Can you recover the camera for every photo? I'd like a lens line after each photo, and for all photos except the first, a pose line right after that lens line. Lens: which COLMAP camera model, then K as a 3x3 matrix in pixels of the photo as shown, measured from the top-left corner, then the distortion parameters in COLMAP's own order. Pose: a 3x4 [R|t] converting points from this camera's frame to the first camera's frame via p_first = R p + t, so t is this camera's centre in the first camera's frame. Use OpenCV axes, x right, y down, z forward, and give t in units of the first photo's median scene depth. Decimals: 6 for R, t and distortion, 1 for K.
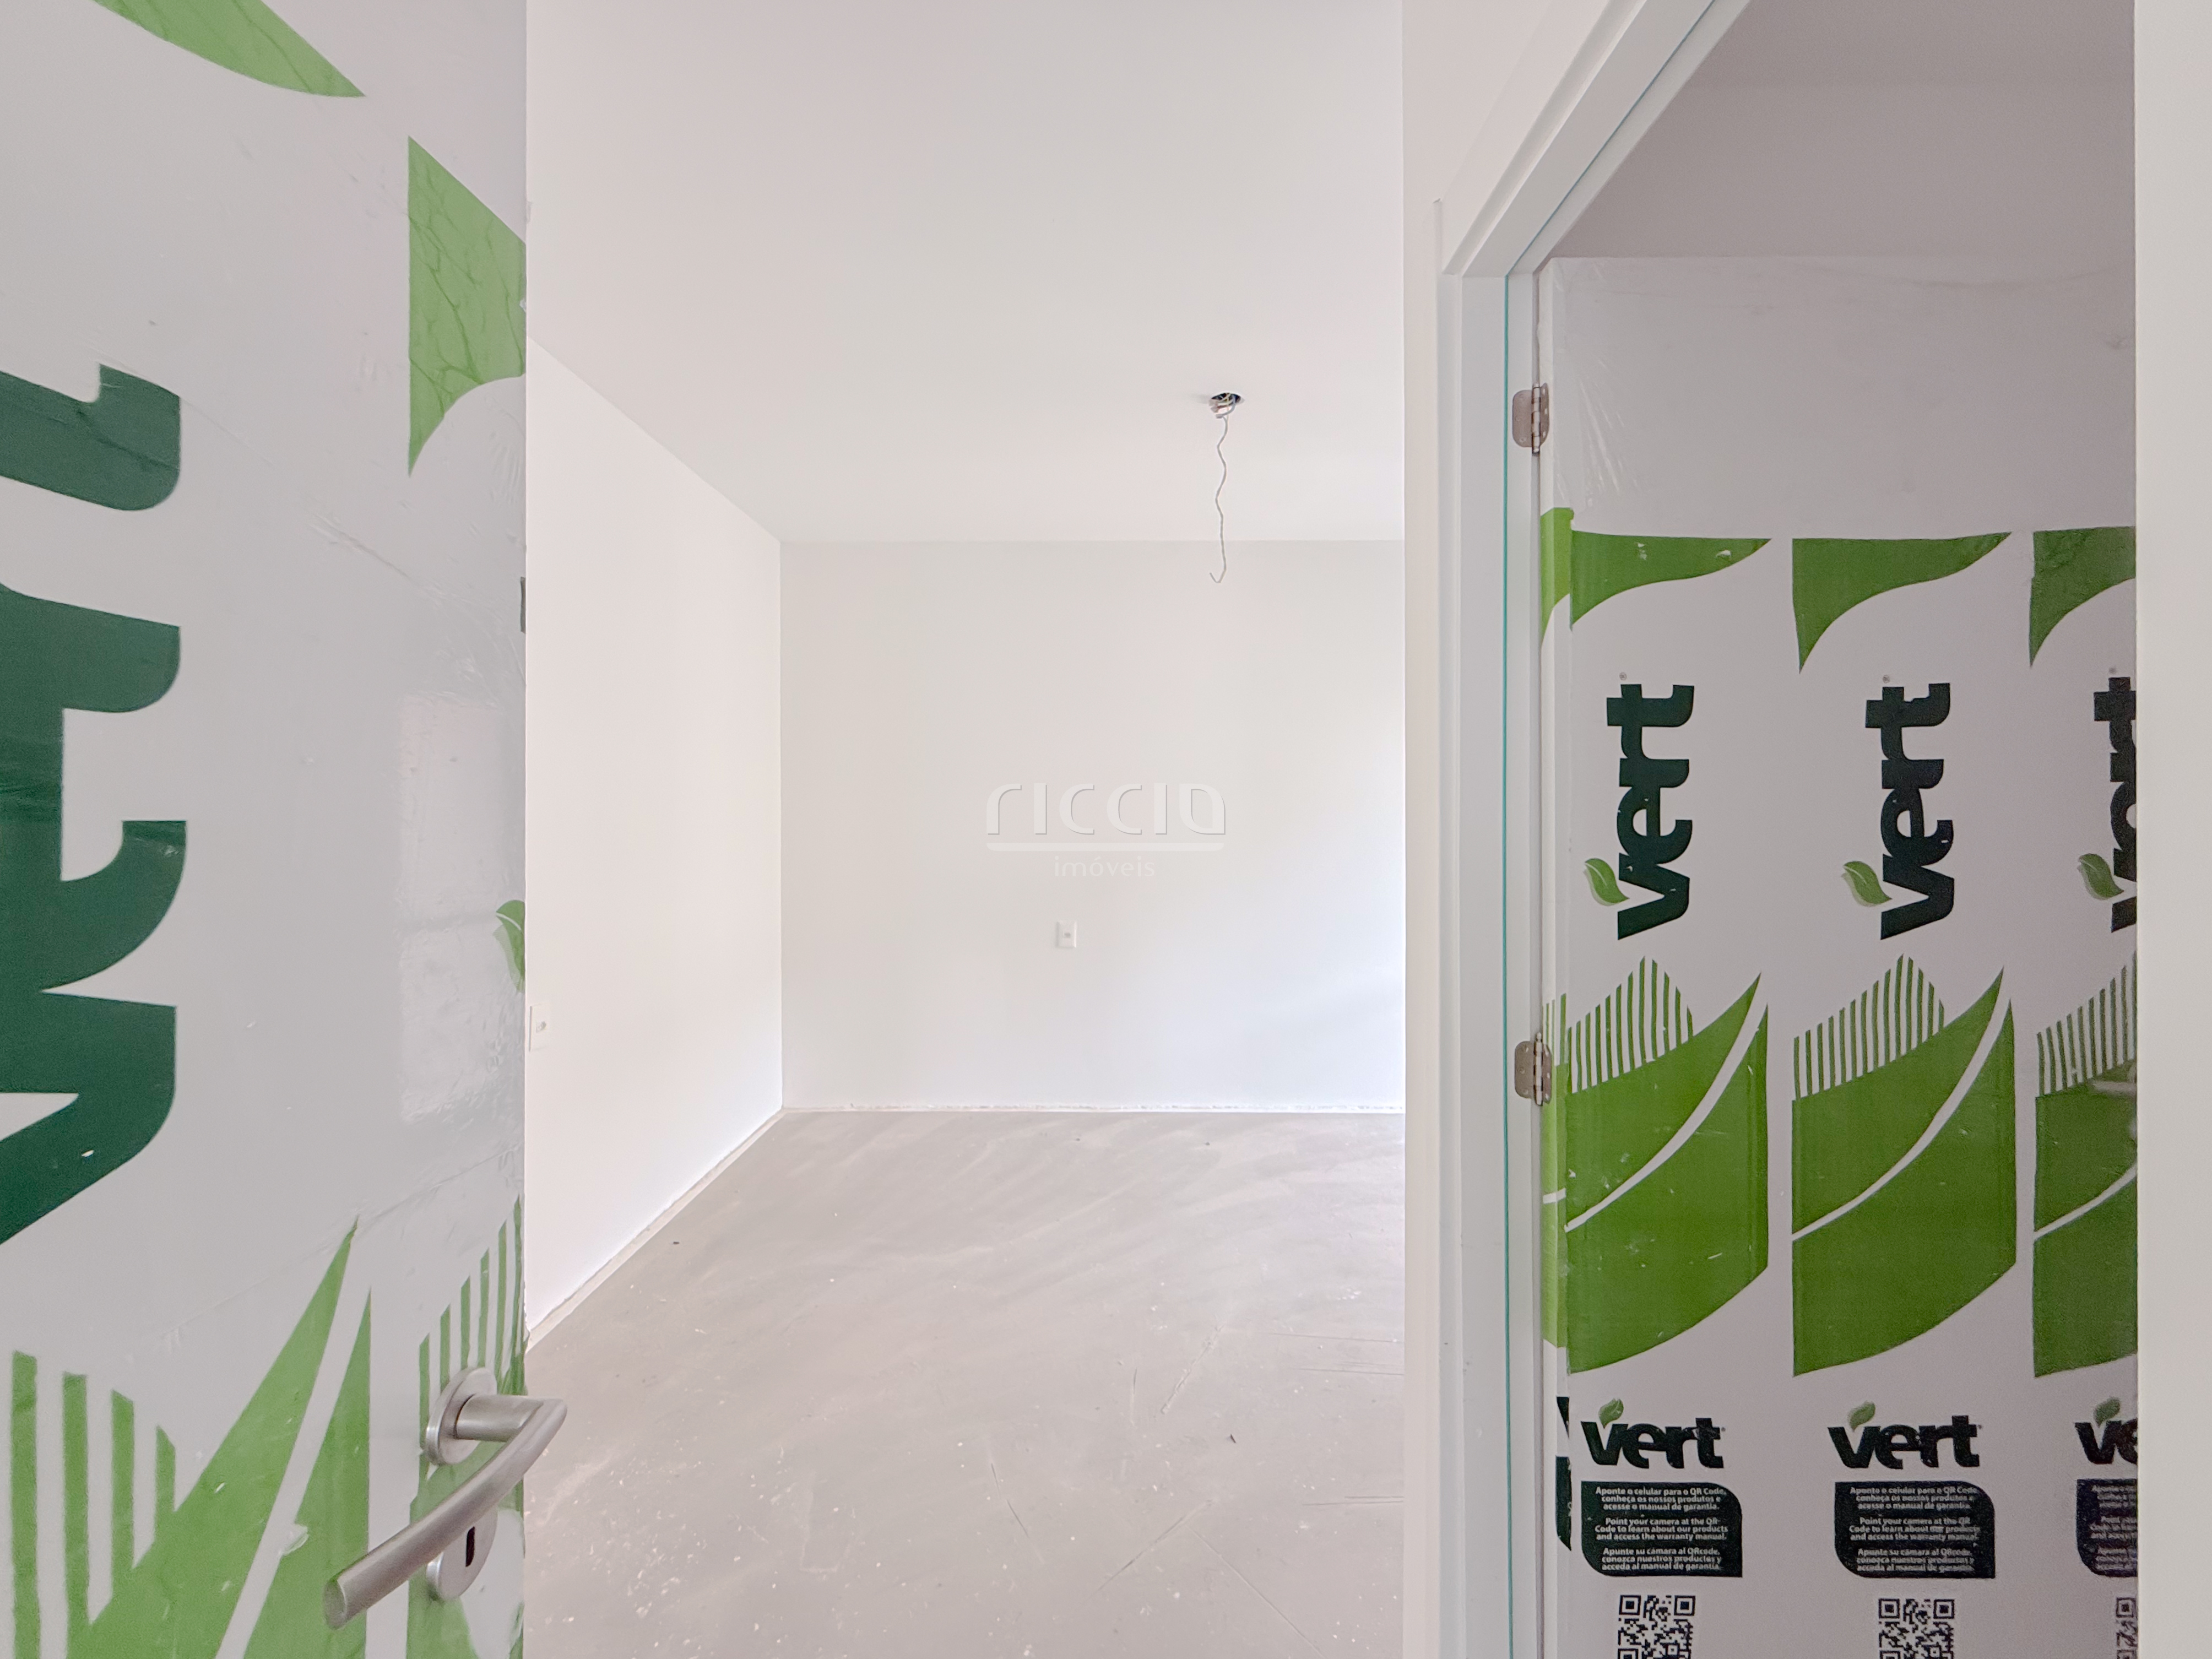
lens RADIAL K [[899.1, 0, 1102.4], [0, 899.1, 806.4], [0, 0, 1]] dist [-0.015642, 0.001813]
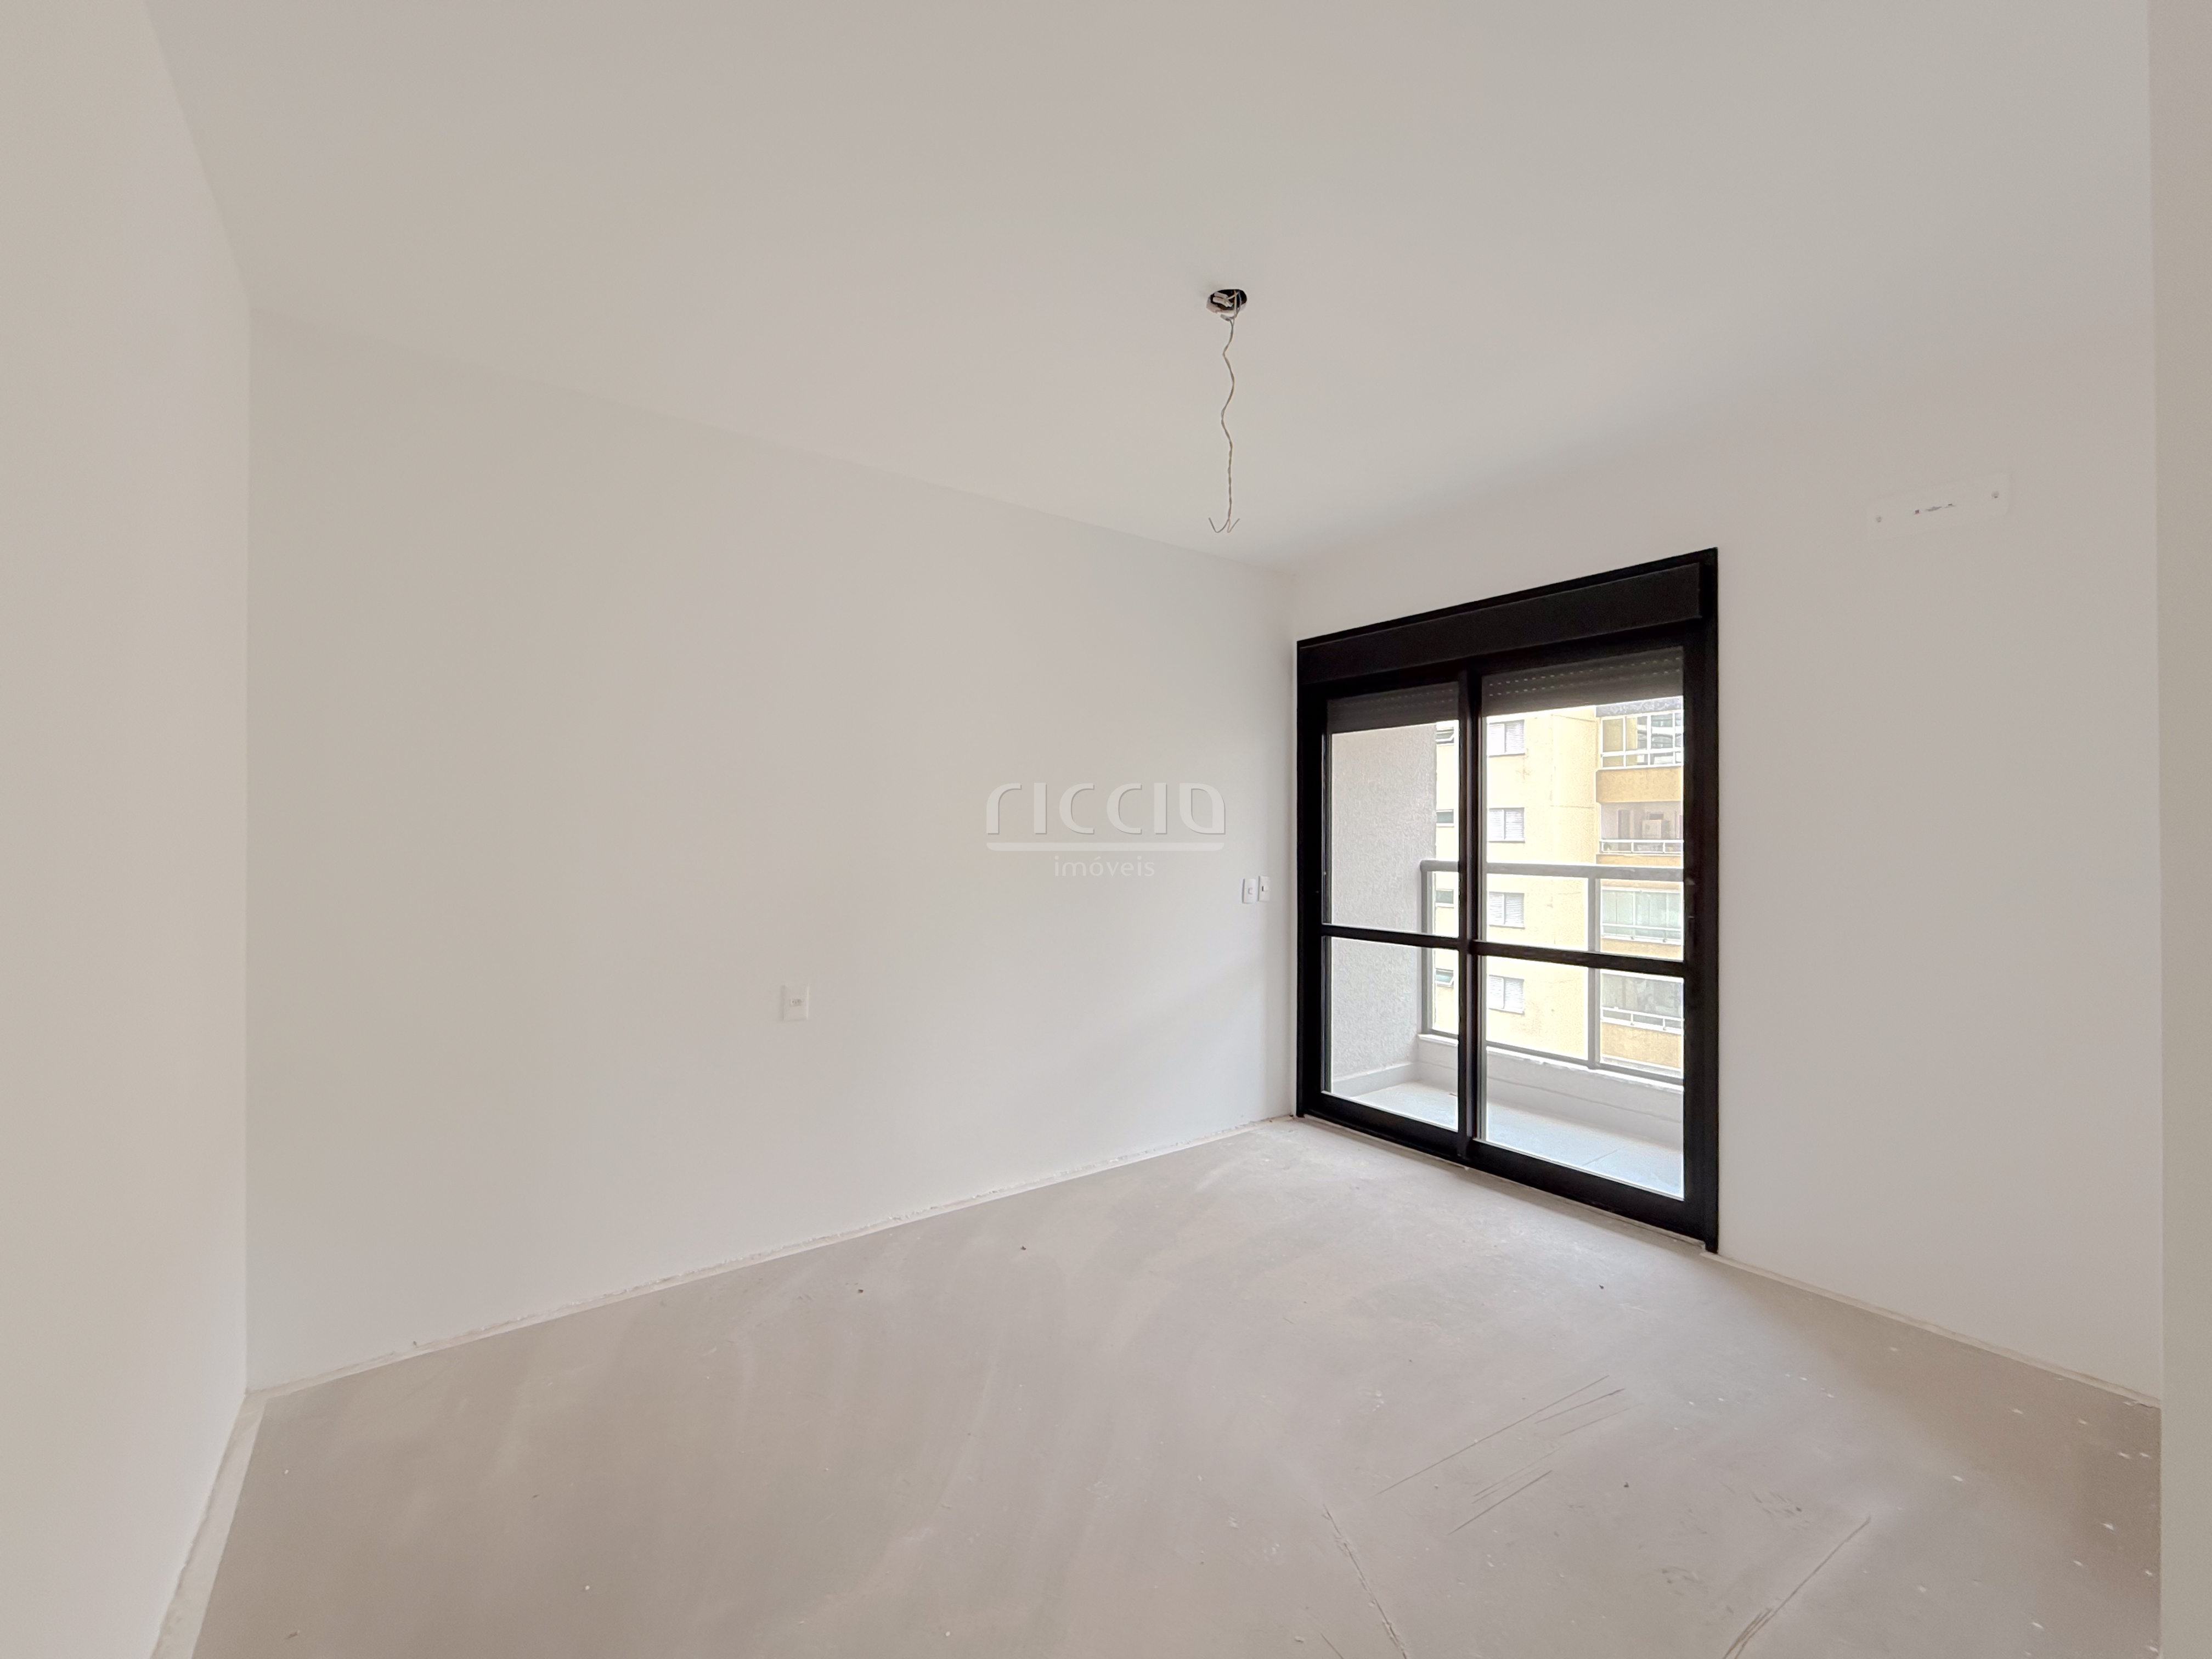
lens RADIAL K [[899.1, 0, 1044.8], [0, 899.1, 828.7], [0, 0, 1]] dist [-0.015642, 0.001813]
pose [[0.797796, 0.005473, 0.602903, -0.309723], [-0.004447, 0.999985, -0.003193, 0.008238], [-0.602911, -0.000134, 0.797808, 0.319579]]
